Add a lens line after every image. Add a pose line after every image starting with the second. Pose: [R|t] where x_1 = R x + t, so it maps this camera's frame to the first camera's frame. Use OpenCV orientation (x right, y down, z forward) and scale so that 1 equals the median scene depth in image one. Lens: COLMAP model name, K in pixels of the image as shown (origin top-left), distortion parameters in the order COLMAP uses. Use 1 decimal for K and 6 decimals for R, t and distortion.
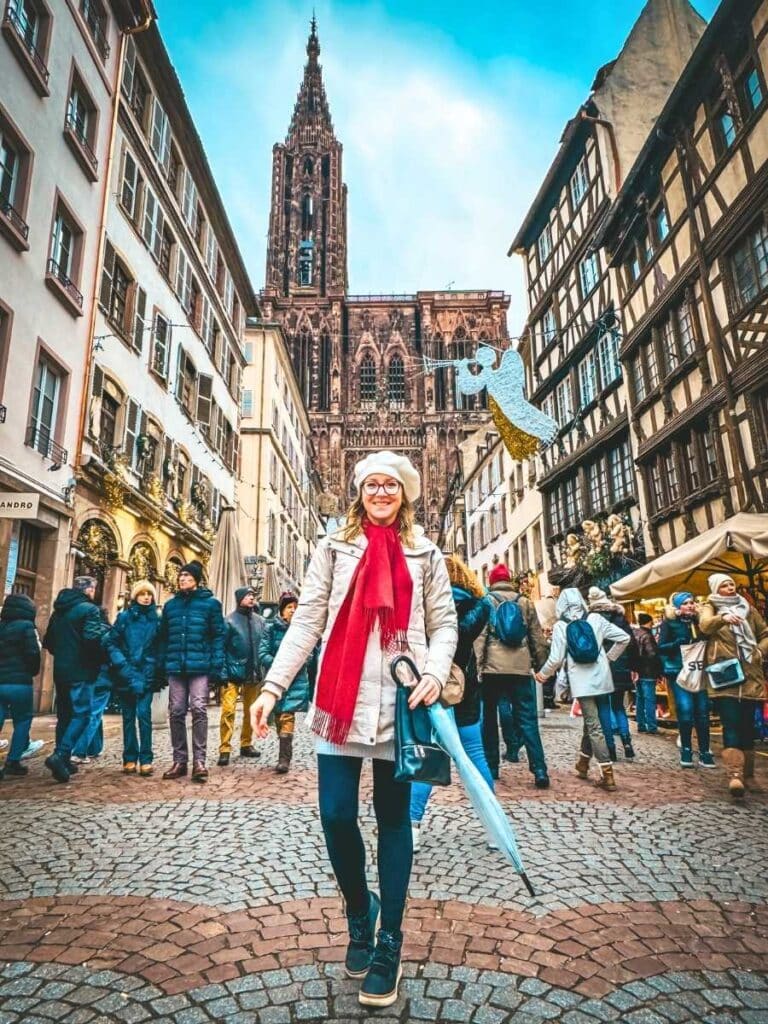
lens RADIAL K [[553.4, 0, 384.0], [0, 553.4, 512.0], [0, 0, 1]] dist [-0.004320, -0.000959]
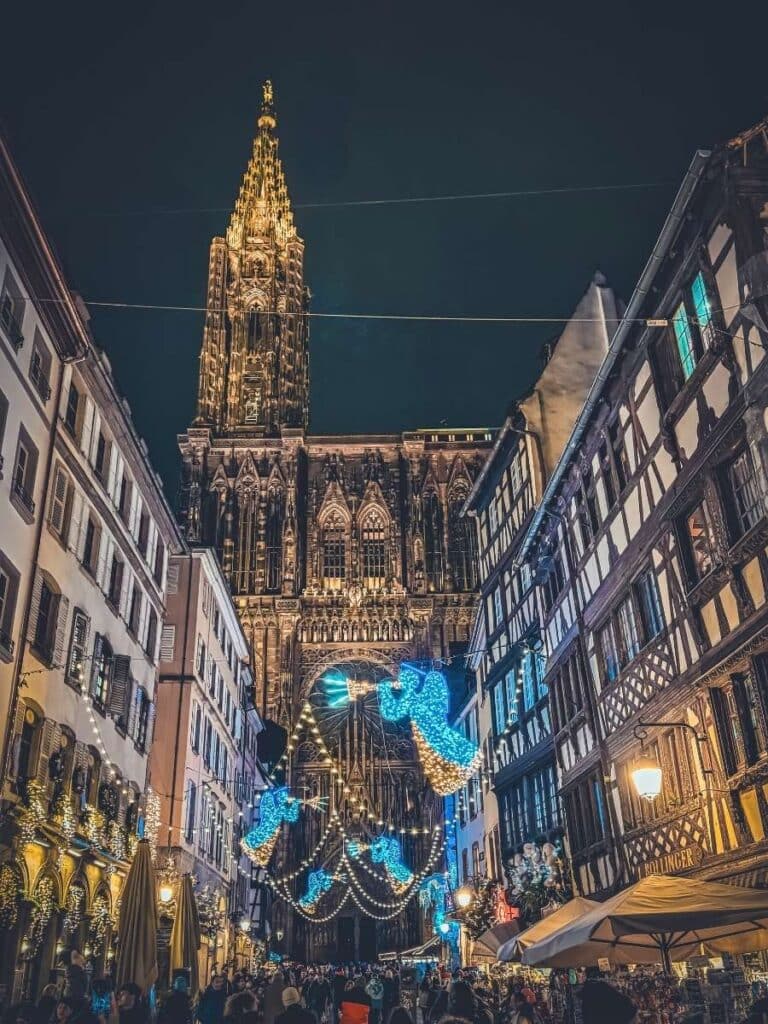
lens RADIAL K [[925.9, 0, 384.0], [0, 925.9, 512.0], [0, 0, 1]] dist [0.125986, -0.136864]
pose [[0.999988, -0.001669, -0.004575, 0.120307], [0.000889, 0.986209, -0.165505, -0.245960], [0.004789, 0.165499, 0.986198, -0.588499]]
